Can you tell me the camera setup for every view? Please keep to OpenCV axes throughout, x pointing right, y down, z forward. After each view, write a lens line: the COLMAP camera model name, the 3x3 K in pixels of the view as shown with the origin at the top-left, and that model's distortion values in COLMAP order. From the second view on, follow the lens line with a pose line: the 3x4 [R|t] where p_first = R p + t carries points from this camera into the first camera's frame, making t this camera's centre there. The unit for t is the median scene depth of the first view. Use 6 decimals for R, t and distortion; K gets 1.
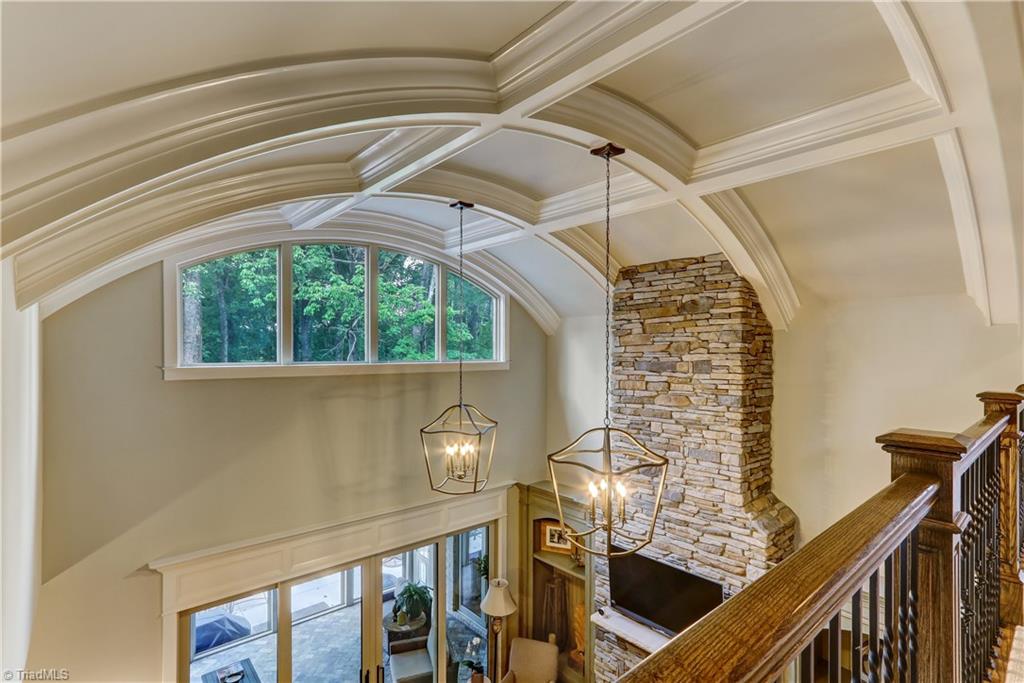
lens RADIAL K [[476.4, 0, 501.4], [0, 476.4, 356.9], [0, 0, 1]] dist [-0.000795, 0.005659]
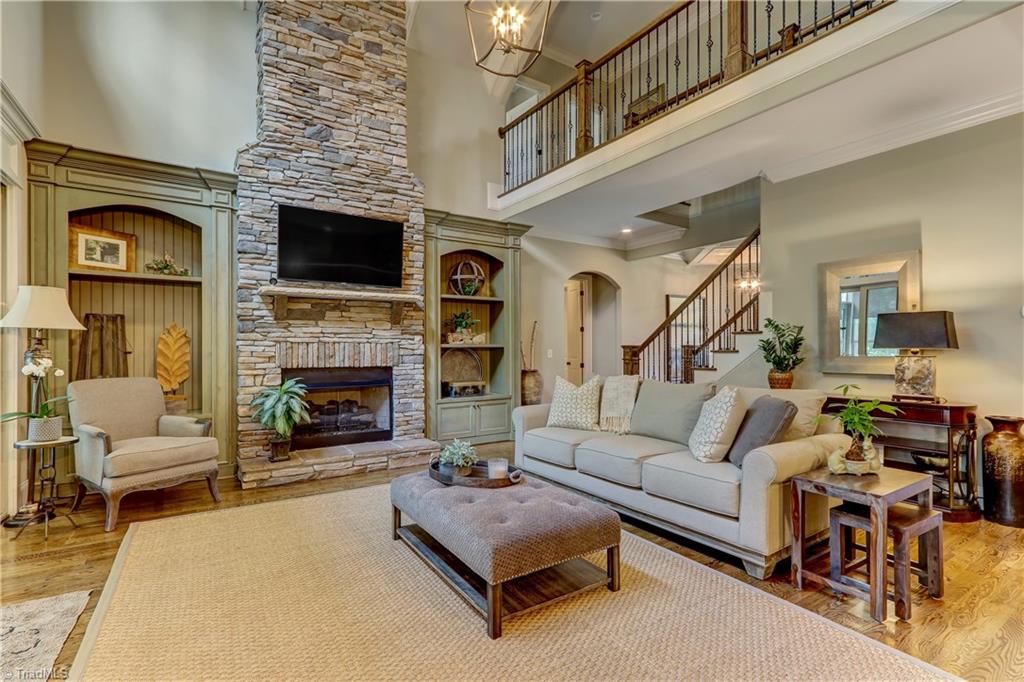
lens RADIAL K [[476.4, 0, 509.8], [0, 476.4, 344.2], [0, 0, 1]] dist [-0.000795, 0.005659]
pose [[0.127775, 0.006648, 0.991781, -0.652392], [-0.002330, 0.999977, -0.006402, 0.721015], [-0.991801, -0.001493, 0.127787, 0.512423]]
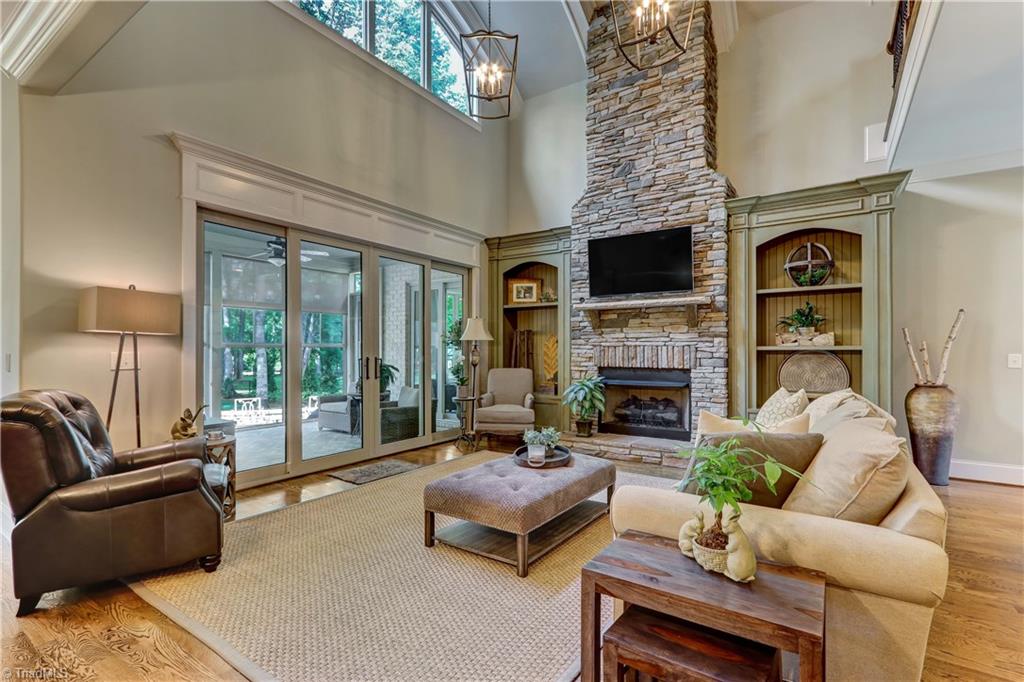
lens RADIAL K [[476.4, 0, 506.9], [0, 476.4, 344.8], [0, 0, 1]] dist [-0.000795, 0.005659]
pose [[0.965617, -0.001238, 0.259967, -0.288020], [0.002240, 0.999991, -0.003557, 0.712157], [-0.259960, 0.004017, 0.965611, -0.058043]]
